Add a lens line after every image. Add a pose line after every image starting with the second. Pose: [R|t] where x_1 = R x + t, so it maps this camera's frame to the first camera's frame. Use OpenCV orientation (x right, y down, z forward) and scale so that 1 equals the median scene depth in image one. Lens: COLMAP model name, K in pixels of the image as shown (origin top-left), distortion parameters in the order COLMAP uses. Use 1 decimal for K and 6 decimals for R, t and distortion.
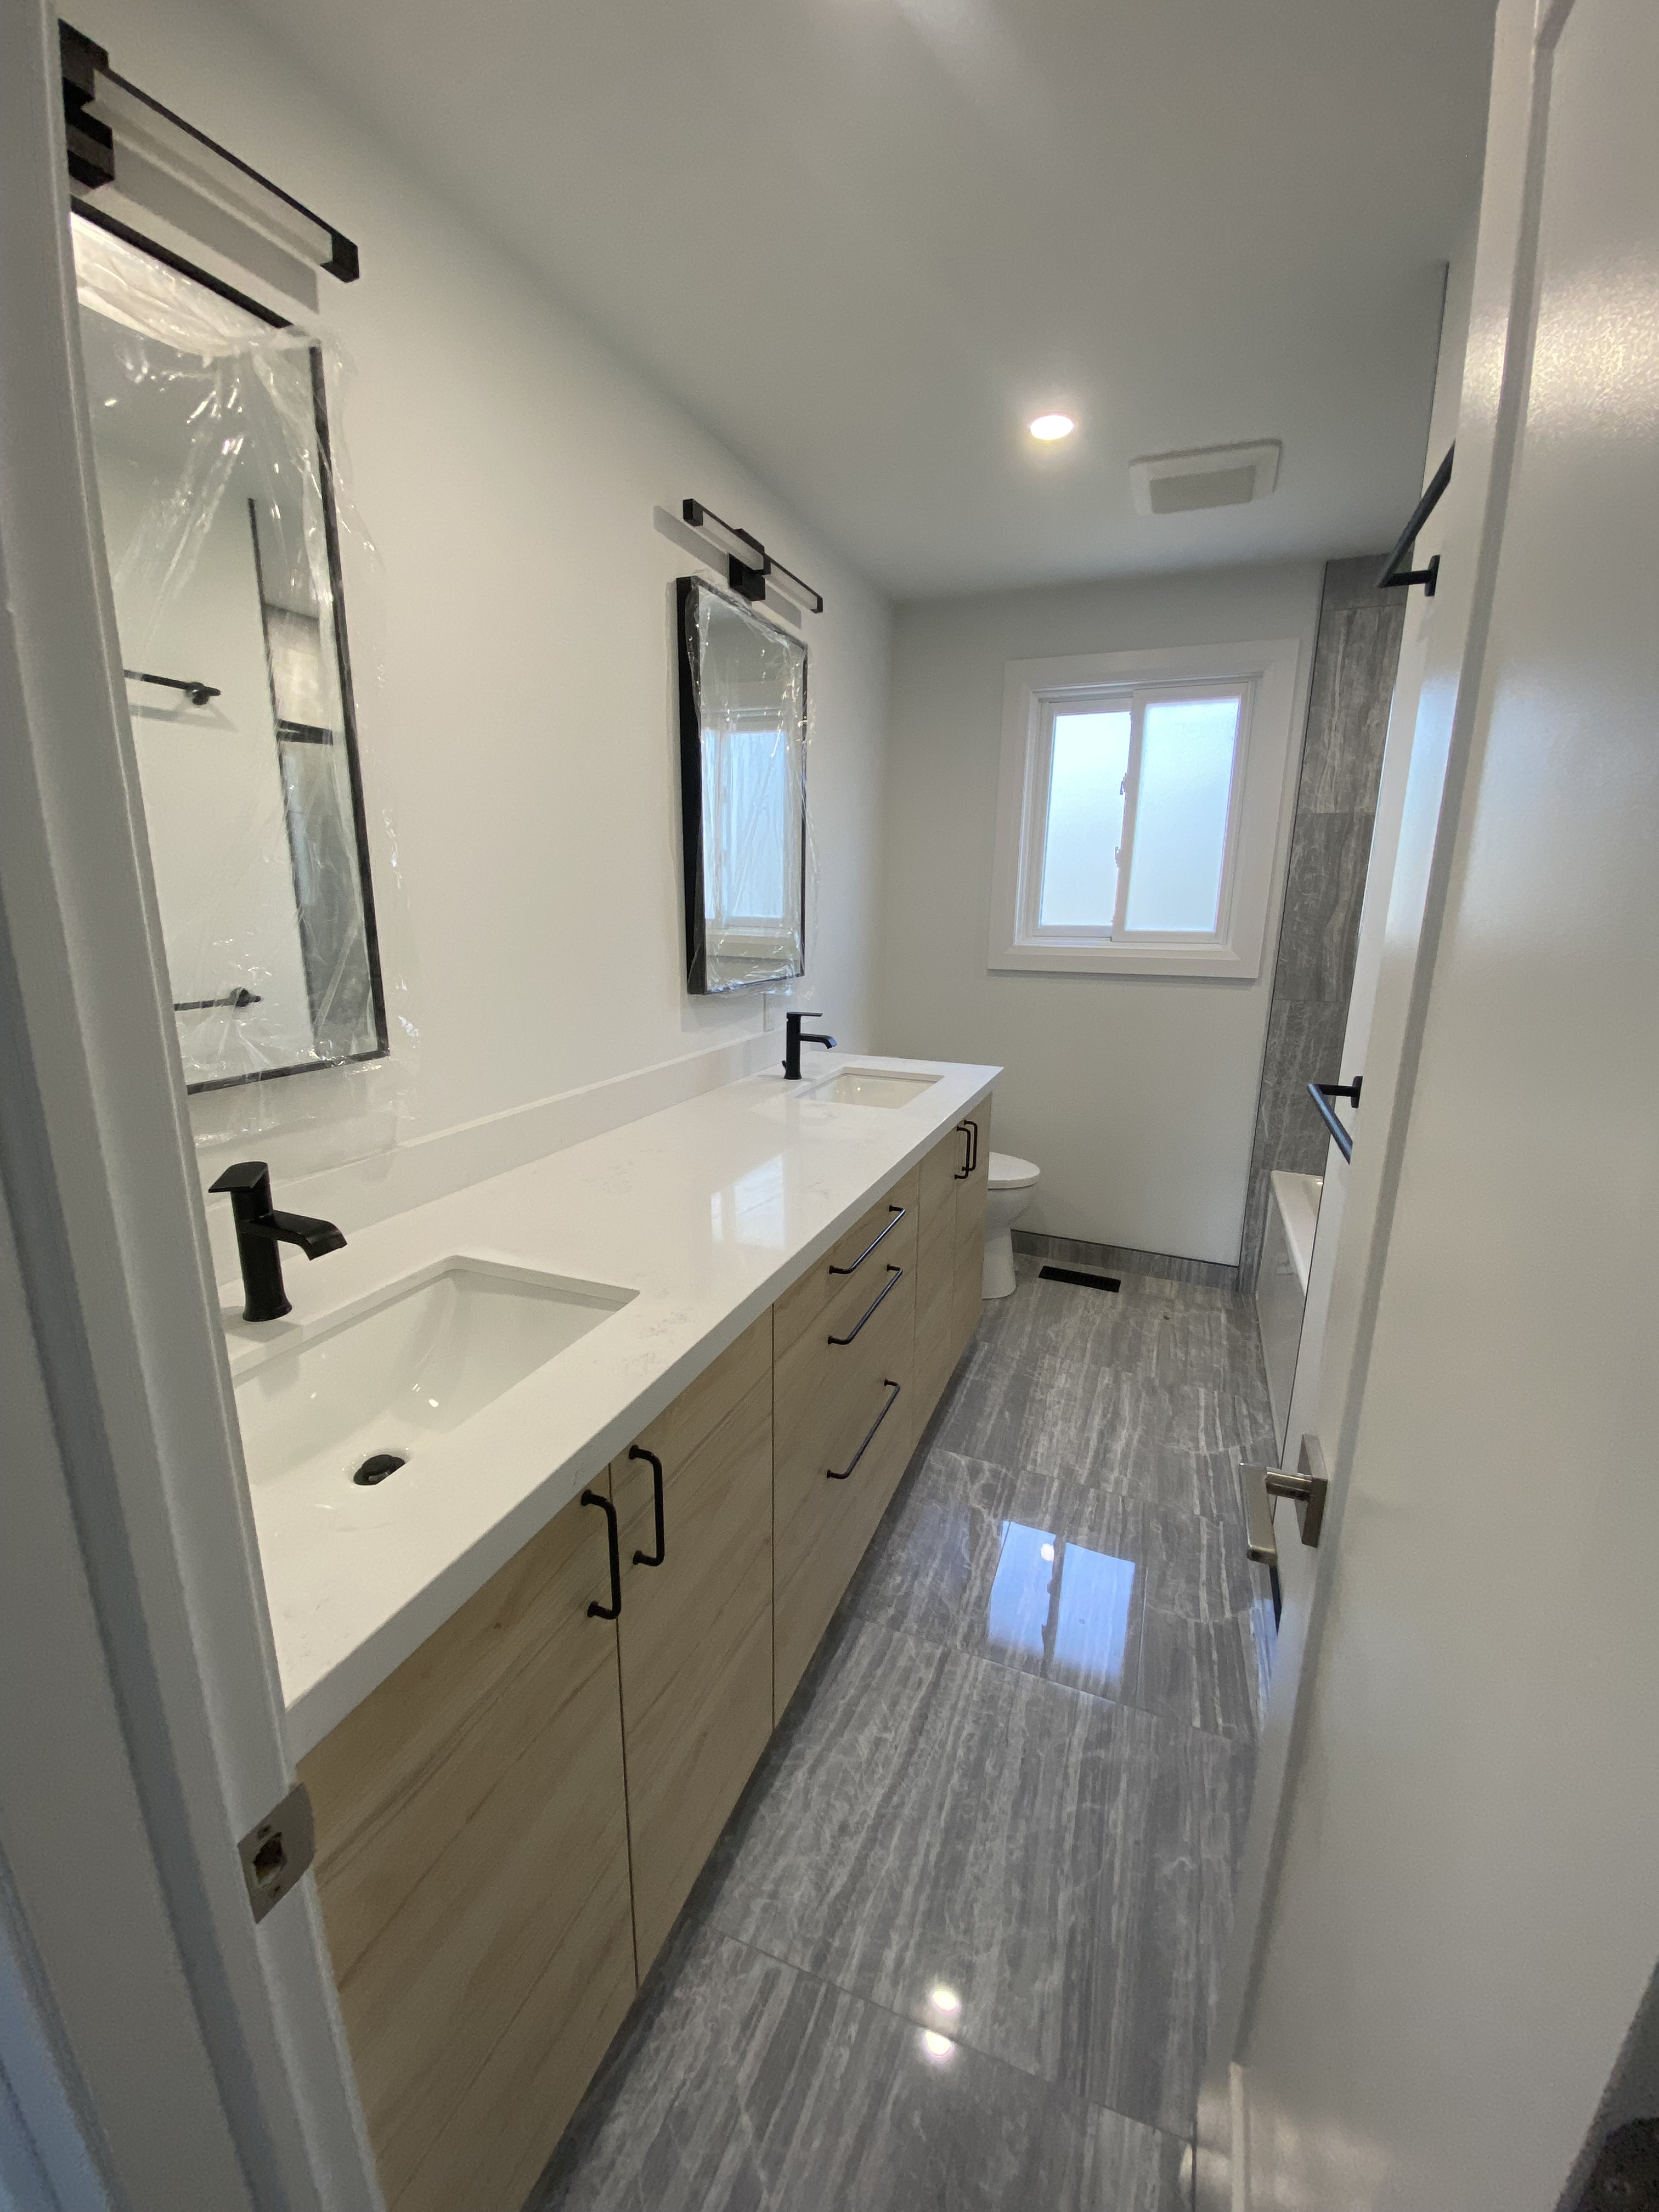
lens RADIAL K [[895.0, 0, 829.5], [0, 895.0, 1106.0], [0, 0, 1]] dist [0.027054, -0.024658]
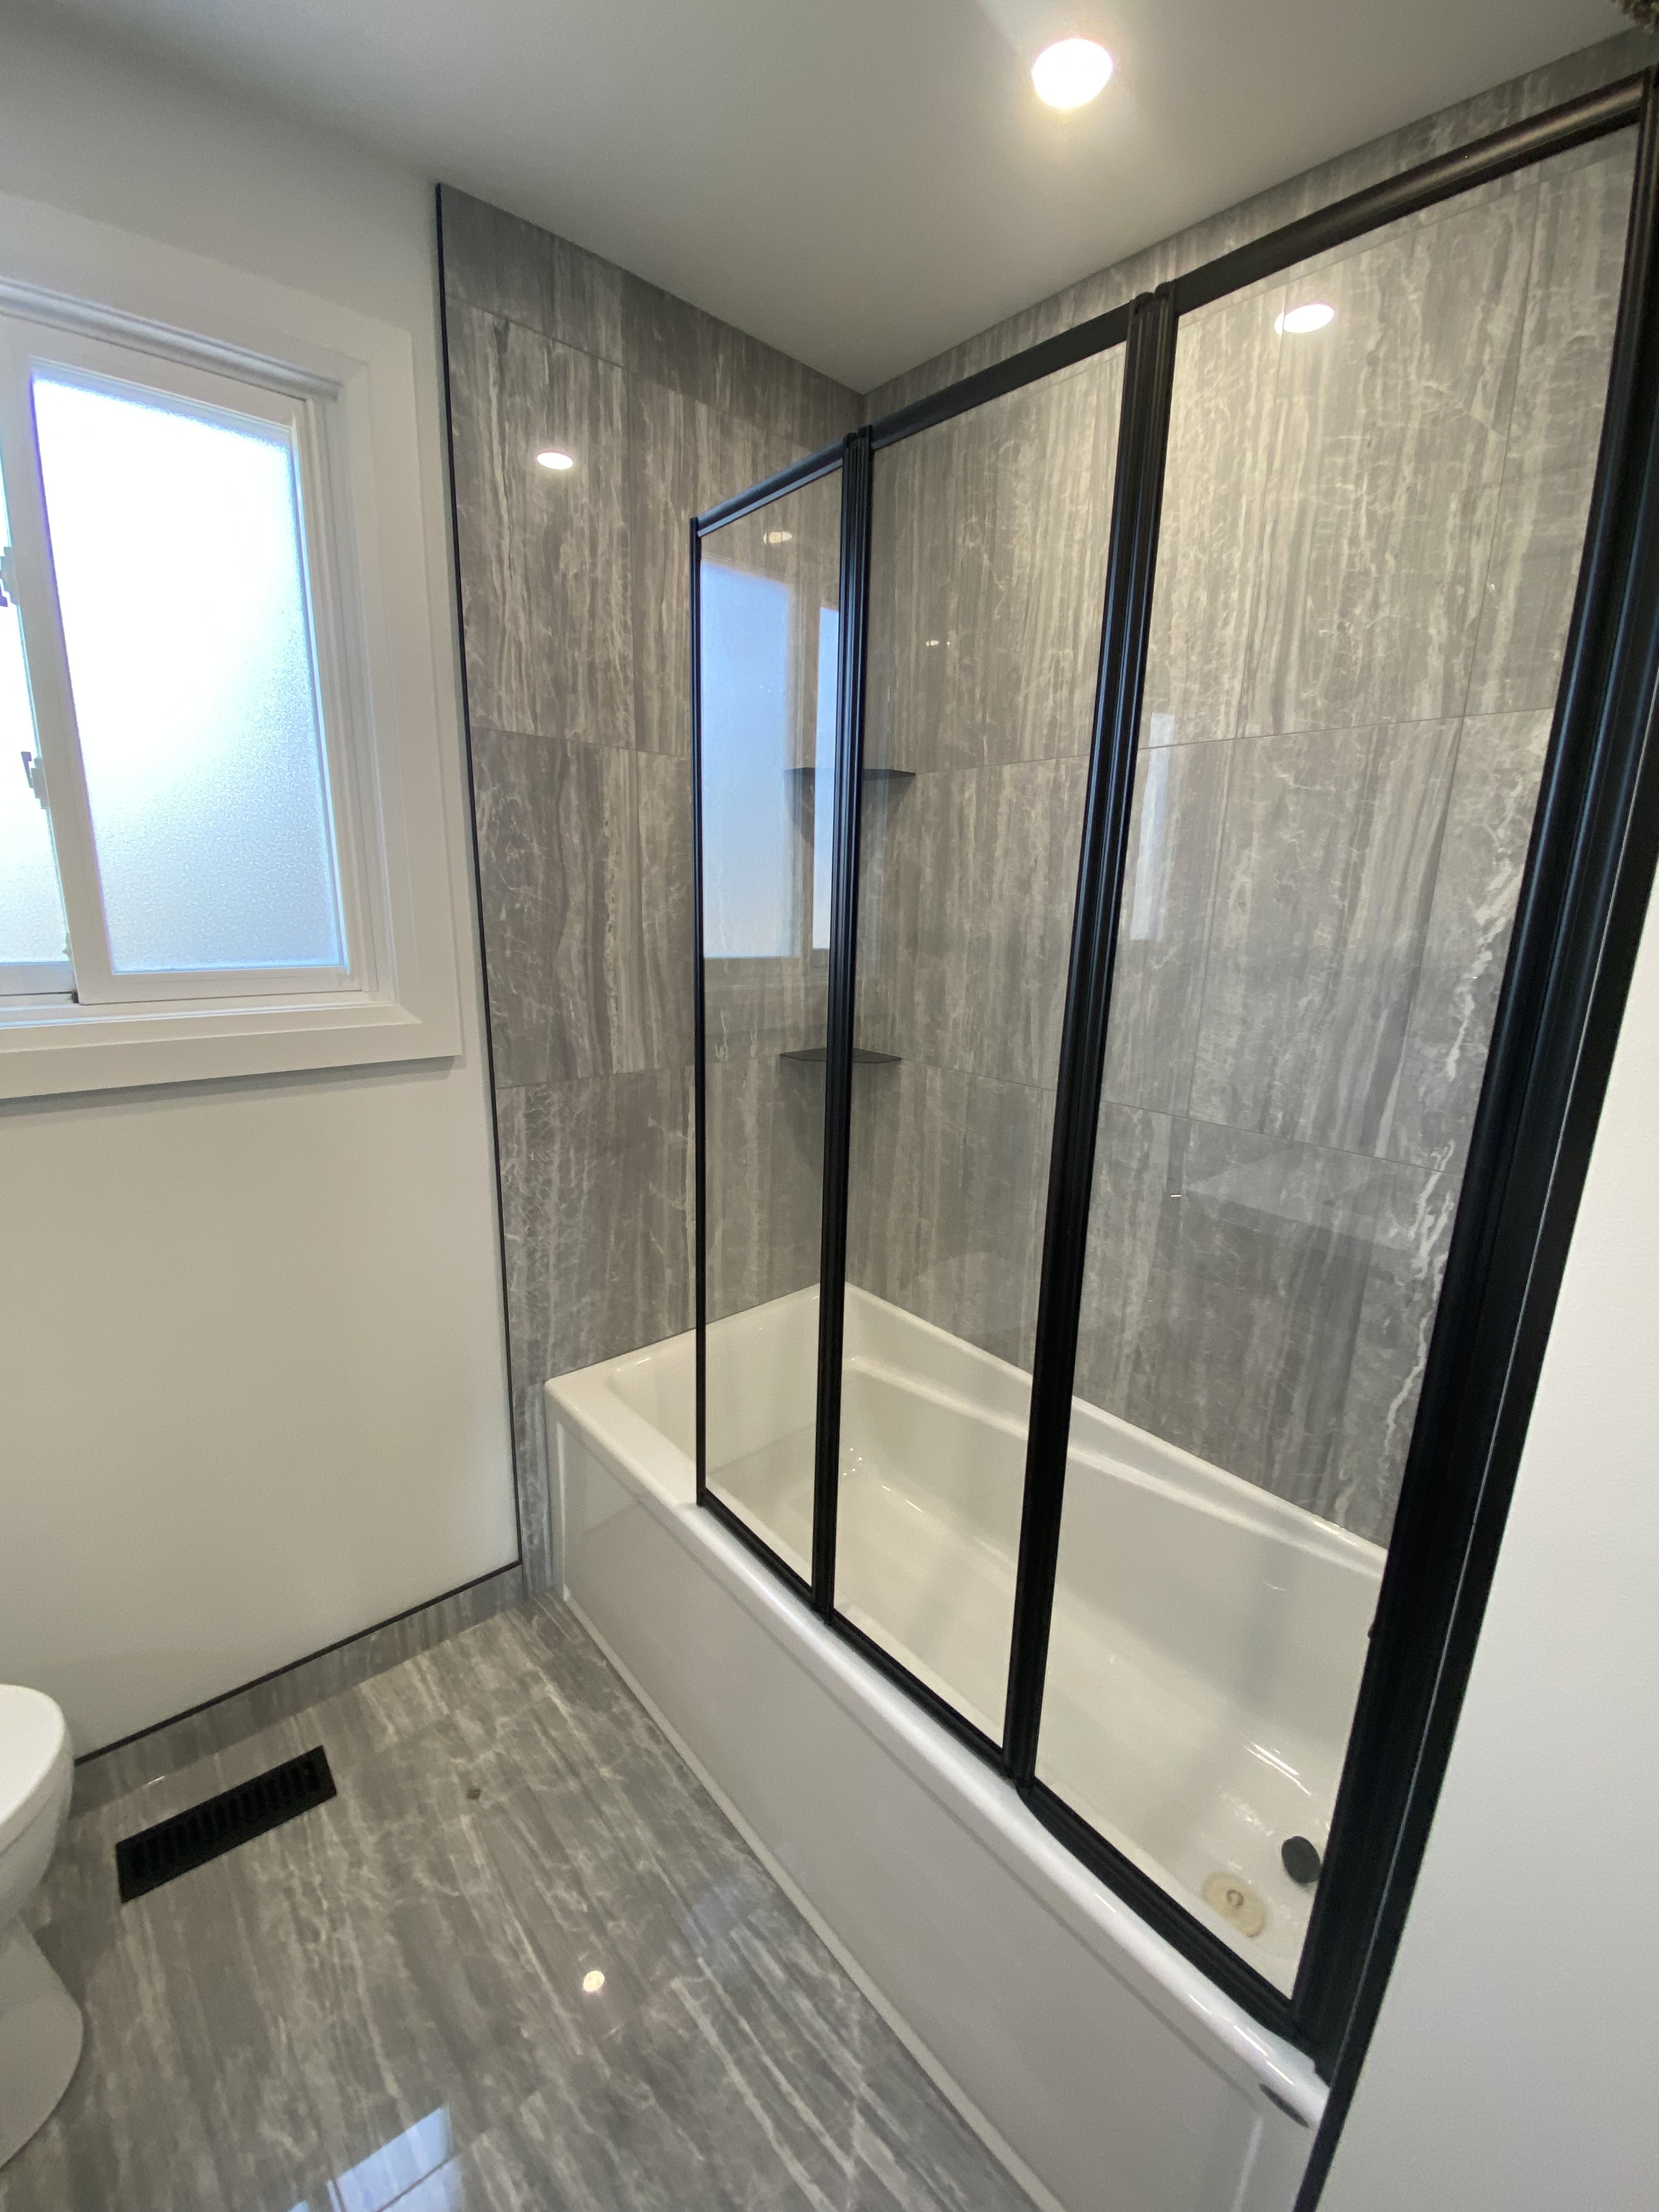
lens RADIAL K [[895.0, 0, 829.5], [0, 895.0, 1106.0], [0, 0, 1]] dist [0.027054, -0.024658]
pose [[0.453407, -0.209032, 0.866446, 0.129479], [0.181899, 0.973352, 0.139637, -0.149755], [-0.872545, 0.094293, 0.479347, 0.593506]]
